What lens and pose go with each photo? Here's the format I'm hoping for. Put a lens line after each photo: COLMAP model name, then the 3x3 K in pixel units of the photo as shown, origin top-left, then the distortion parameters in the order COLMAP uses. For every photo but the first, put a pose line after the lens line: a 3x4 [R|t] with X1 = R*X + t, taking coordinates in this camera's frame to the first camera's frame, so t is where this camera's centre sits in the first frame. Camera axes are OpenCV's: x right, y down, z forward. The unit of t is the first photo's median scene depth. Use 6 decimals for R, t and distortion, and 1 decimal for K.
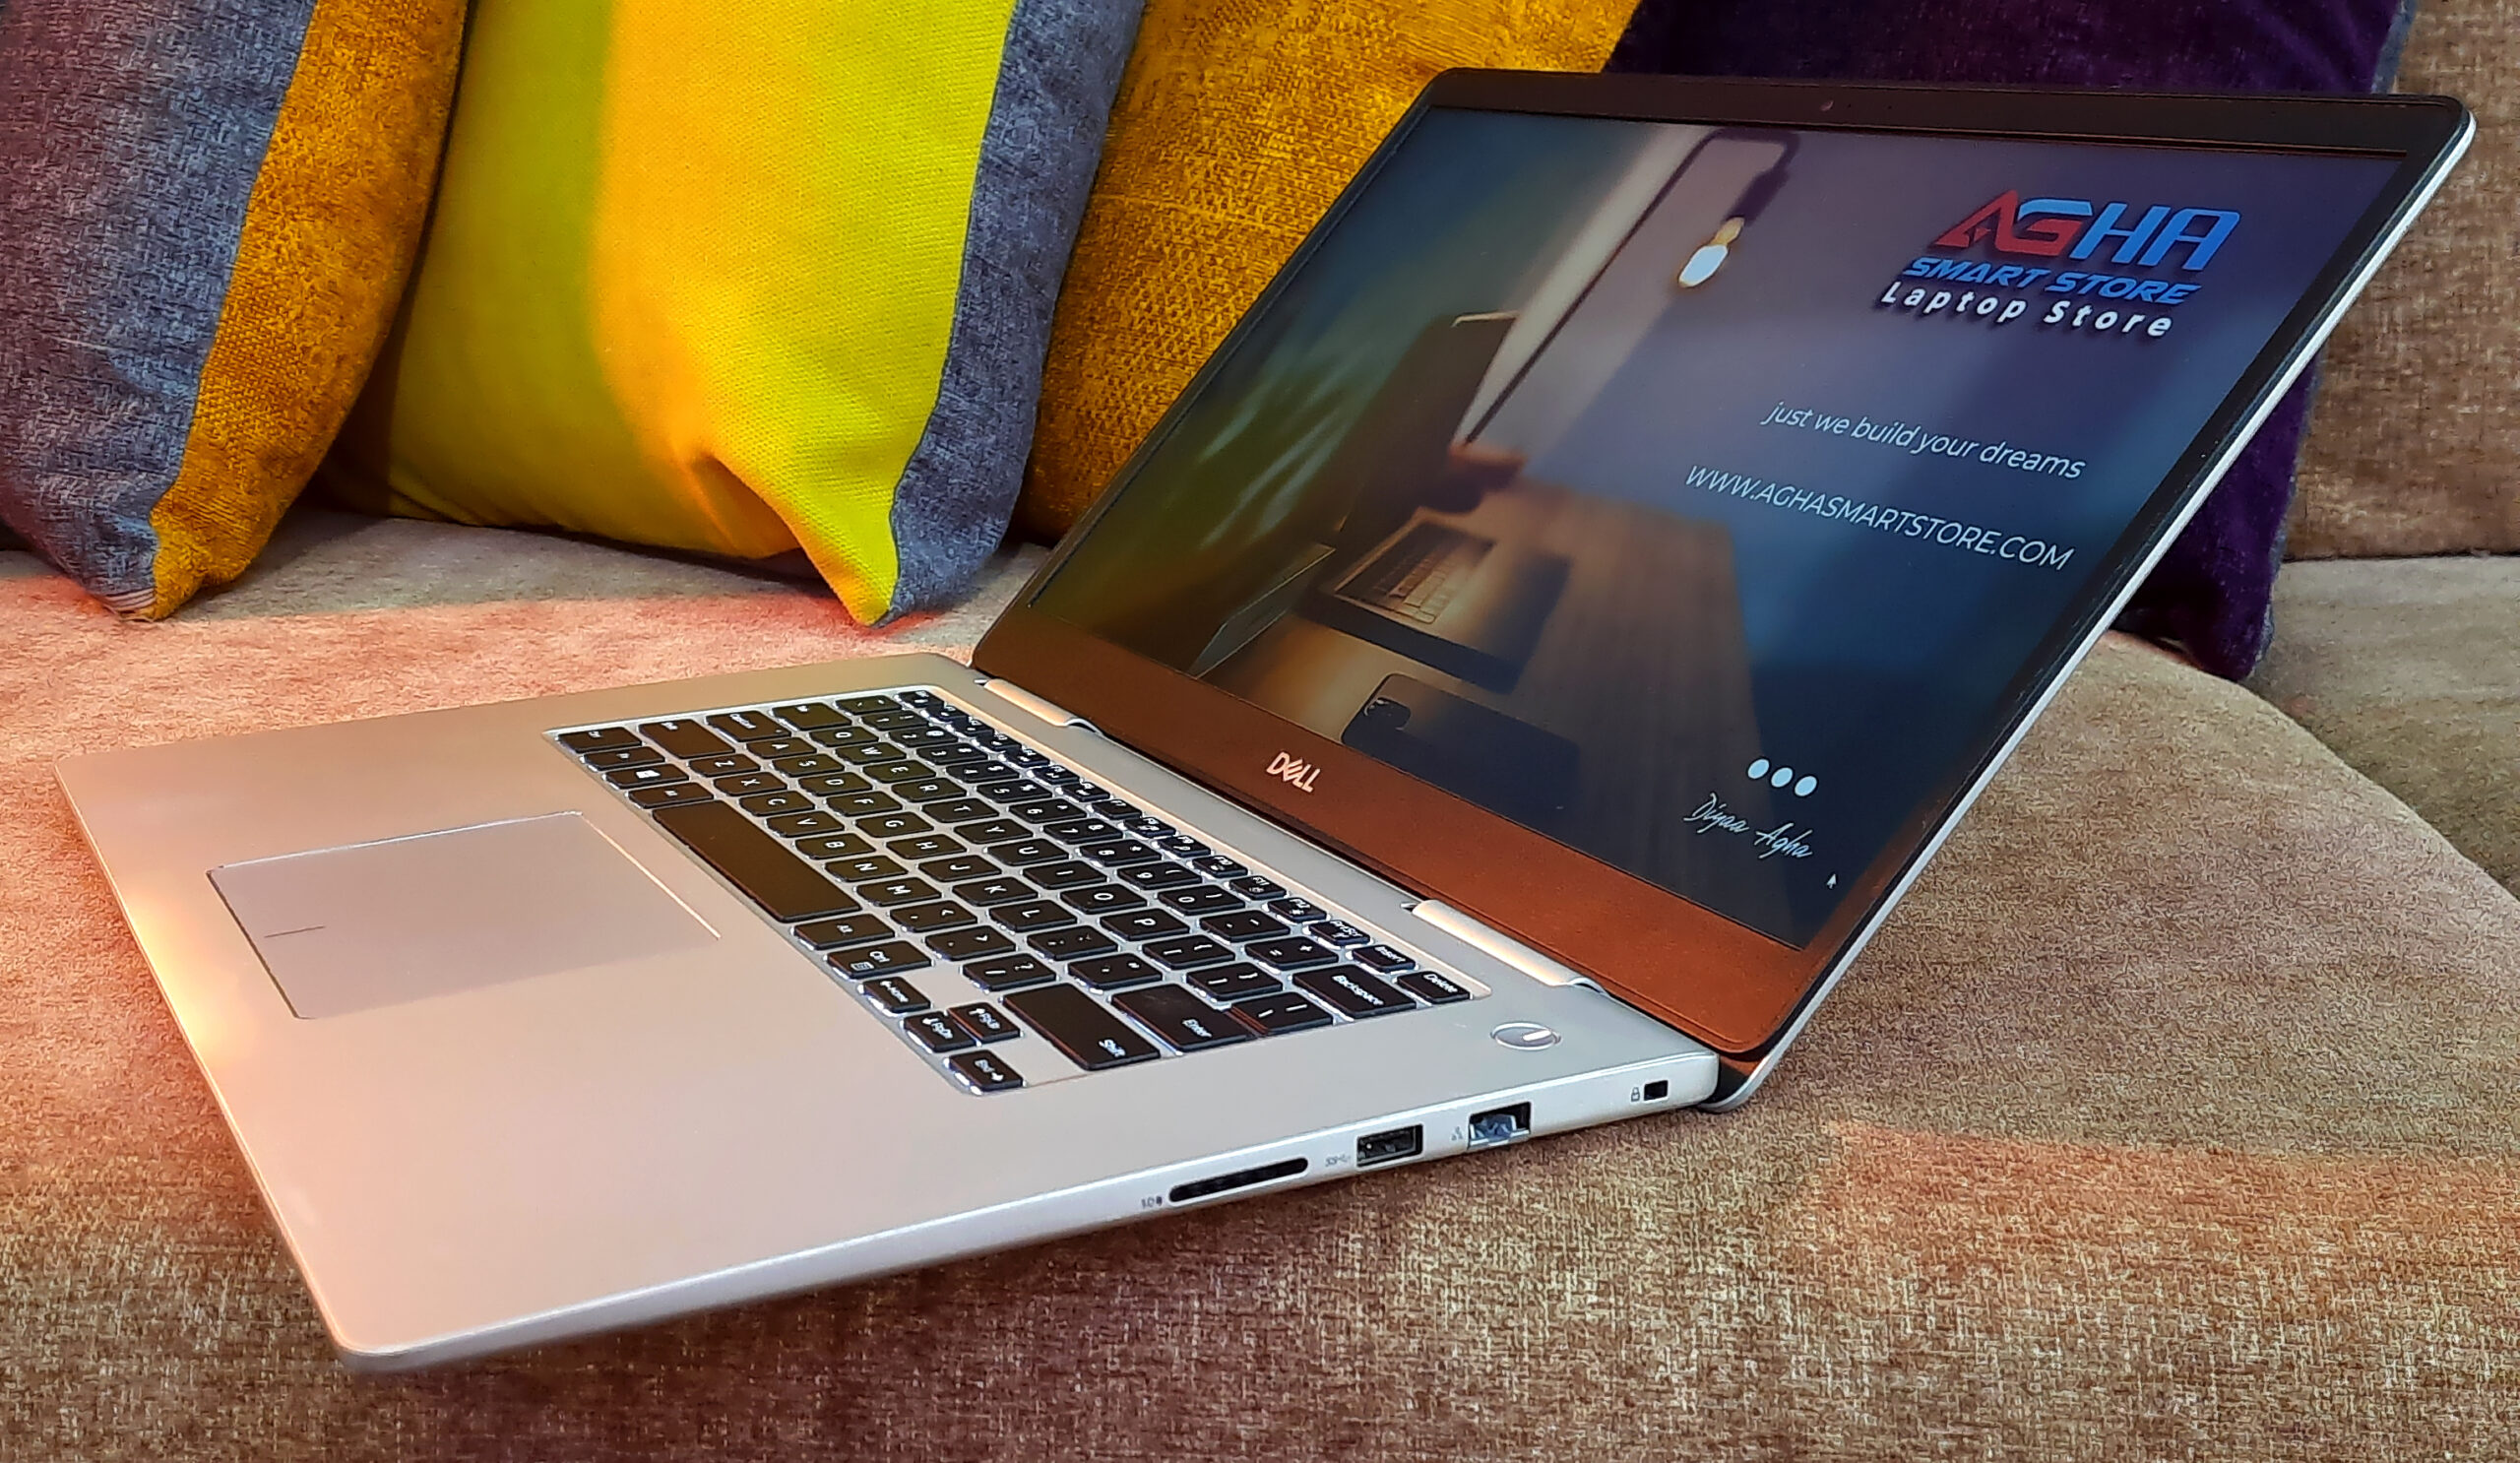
lens RADIAL K [[2722.8, 0, 1186.2], [0, 2722.8, 726.9], [0, 0, 1]] dist [0.130000, -0.239719]
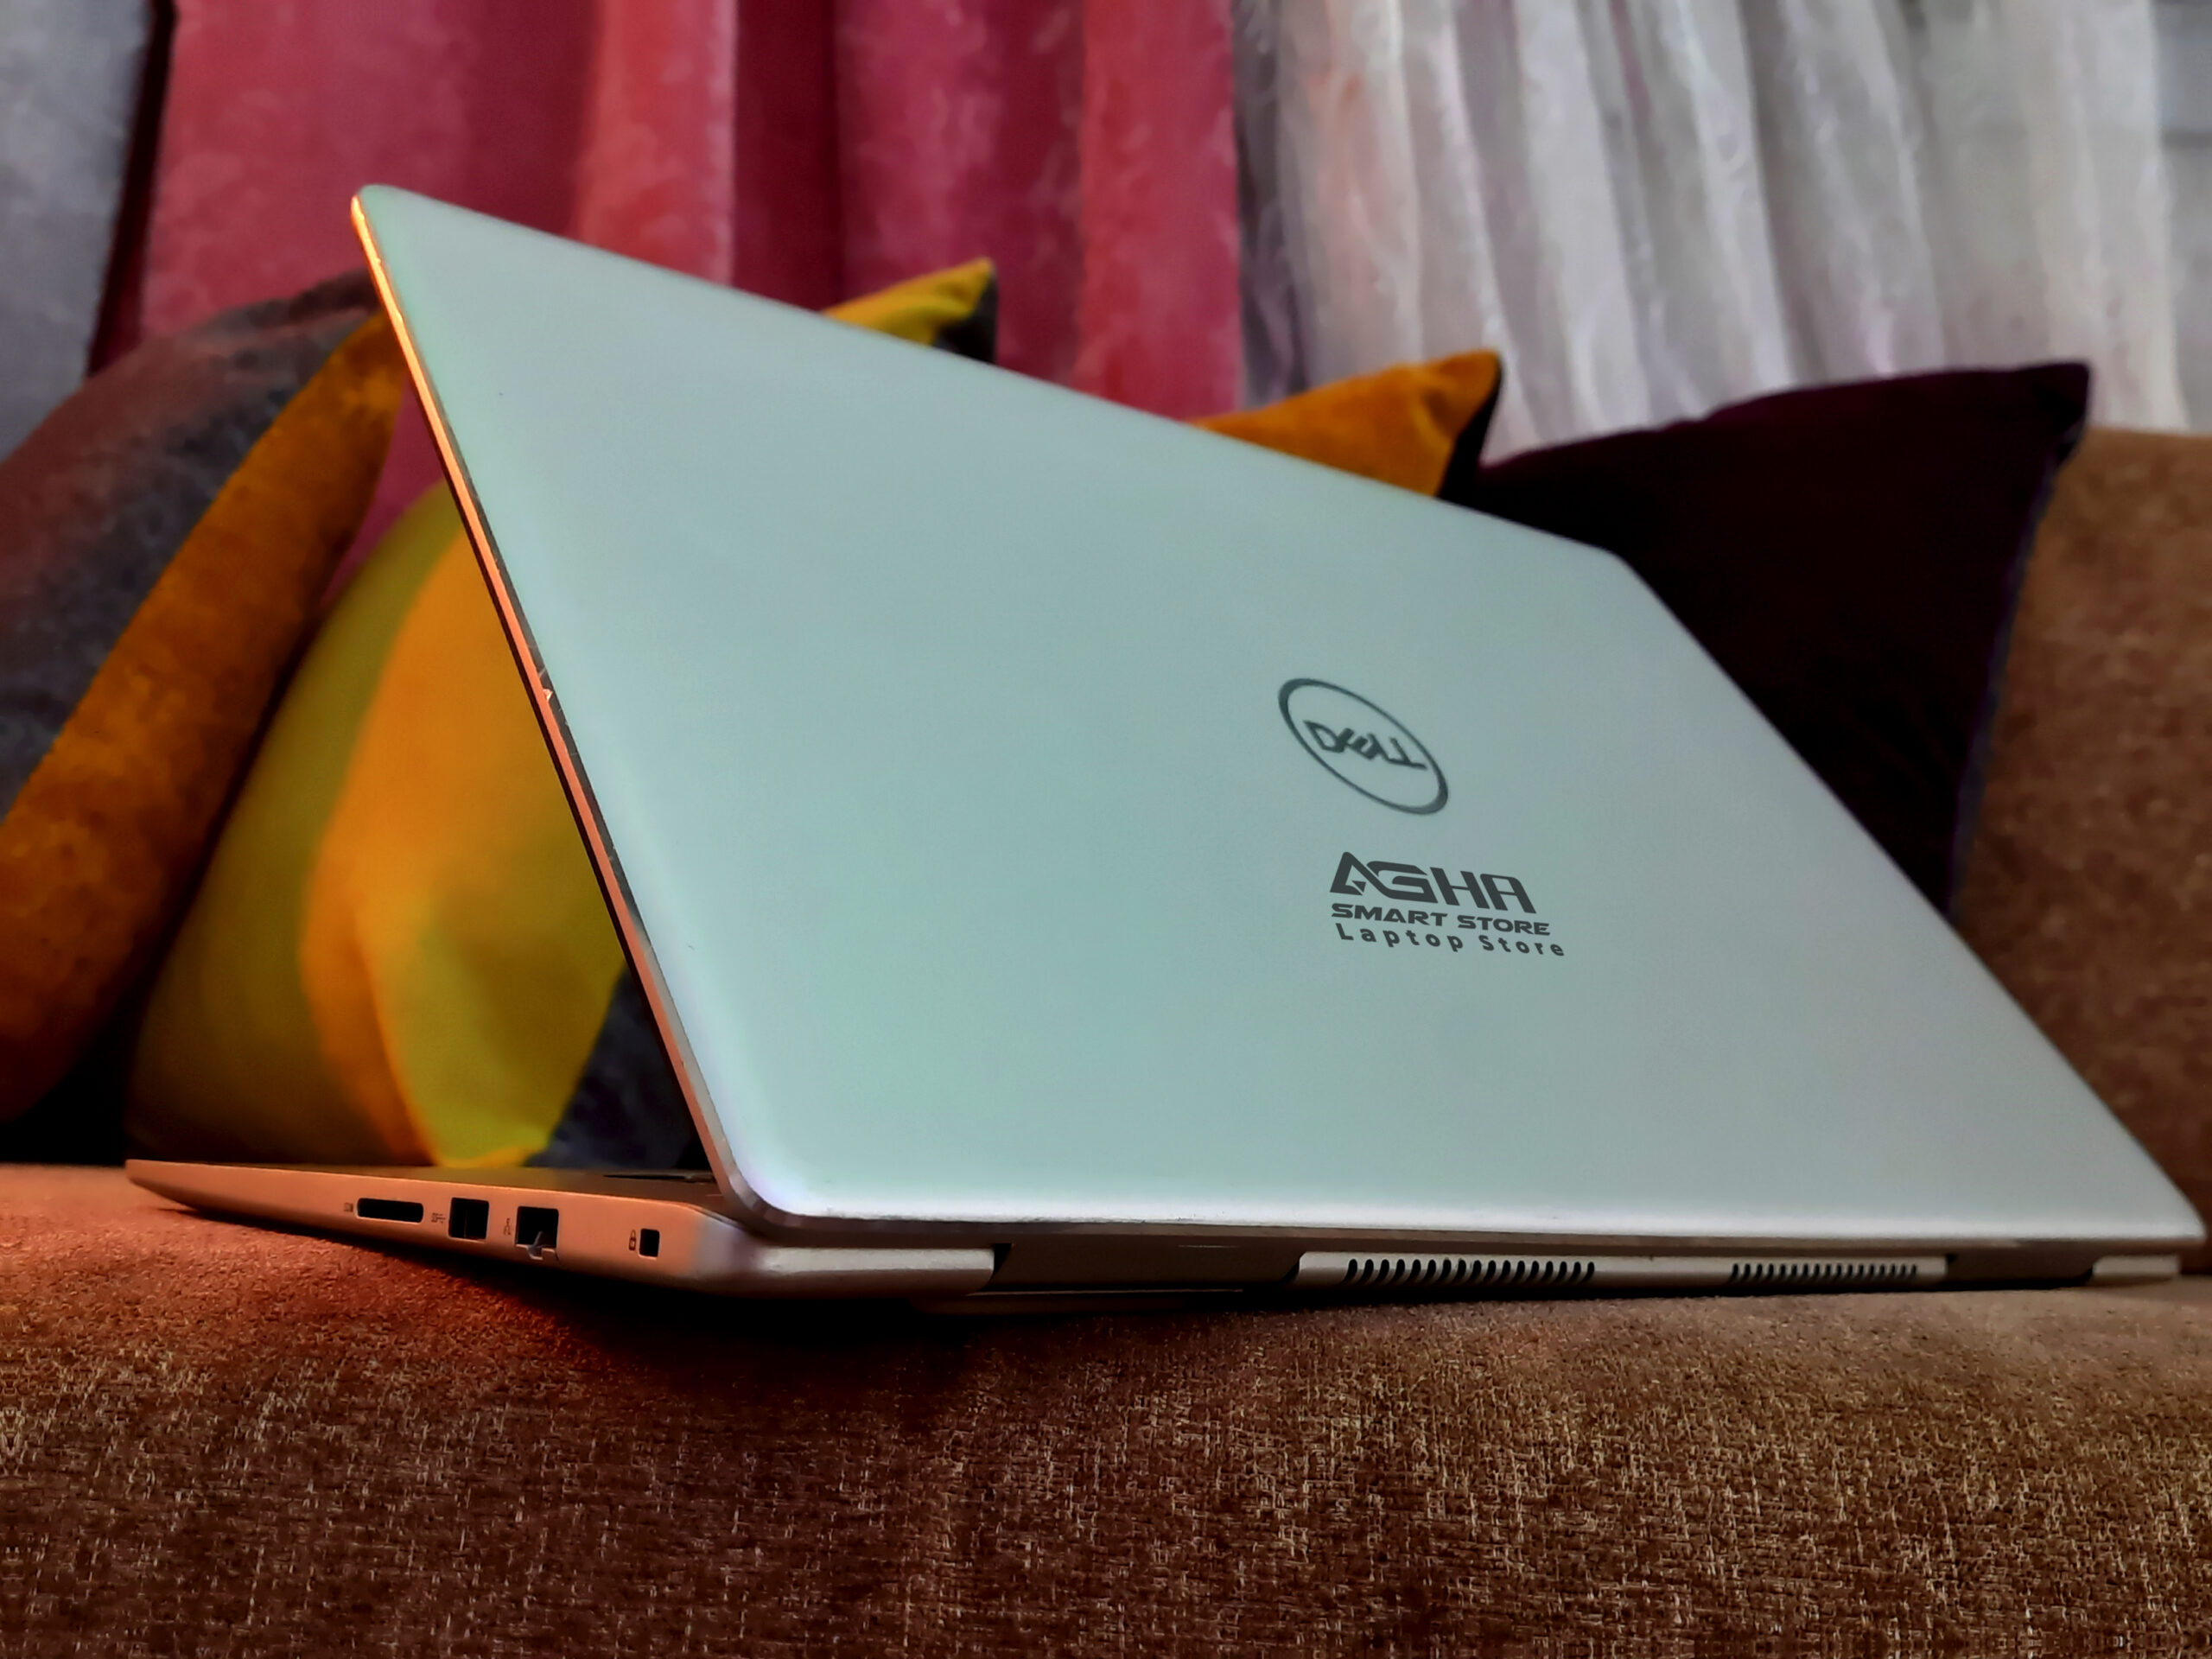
lens RADIAL K [[2288.2, 0, 1116.7], [0, 2288.2, 837.5], [0, 0, 1]] dist [0.076587, -0.104276]
pose [[0.997257, 0.059858, 0.043539, 0.085131], [-0.038030, 0.919007, -0.392403, 0.301508], [-0.063502, 0.389671, 0.918762, 0.302598]]
